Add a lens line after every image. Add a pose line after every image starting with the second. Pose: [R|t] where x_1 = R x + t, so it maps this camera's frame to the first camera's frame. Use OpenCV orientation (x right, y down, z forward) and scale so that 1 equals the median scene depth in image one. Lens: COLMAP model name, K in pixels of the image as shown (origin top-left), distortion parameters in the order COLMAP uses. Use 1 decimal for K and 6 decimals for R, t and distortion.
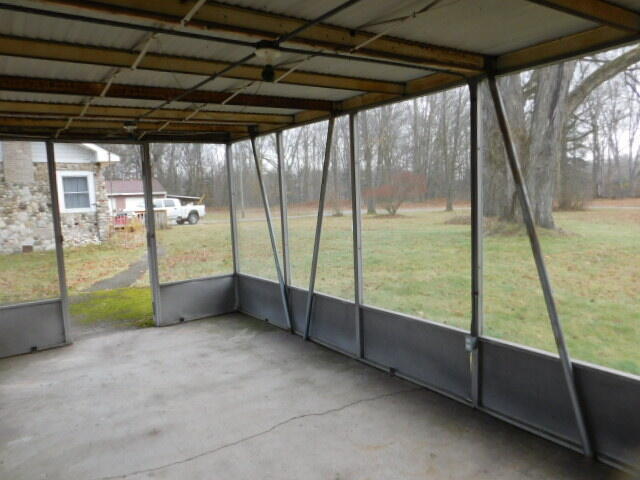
lens RADIAL K [[466.0, 0, 320.0], [0, 466.0, 240.0], [0, 0, 1]] dist [-0.006548, -0.000065]
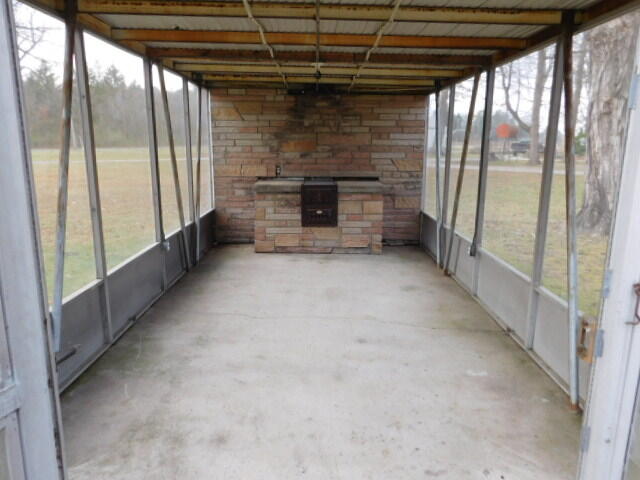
lens RADIAL K [[466.0, 0, 320.0], [0, 466.0, 240.0], [0, 0, 1]] dist [-0.006548, -0.000065]
pose [[-0.812120, -0.086300, 0.577073, -0.417366], [0.085584, 0.960687, 0.264113, -0.064286], [-0.577180, 0.263880, -0.772807, 0.855963]]
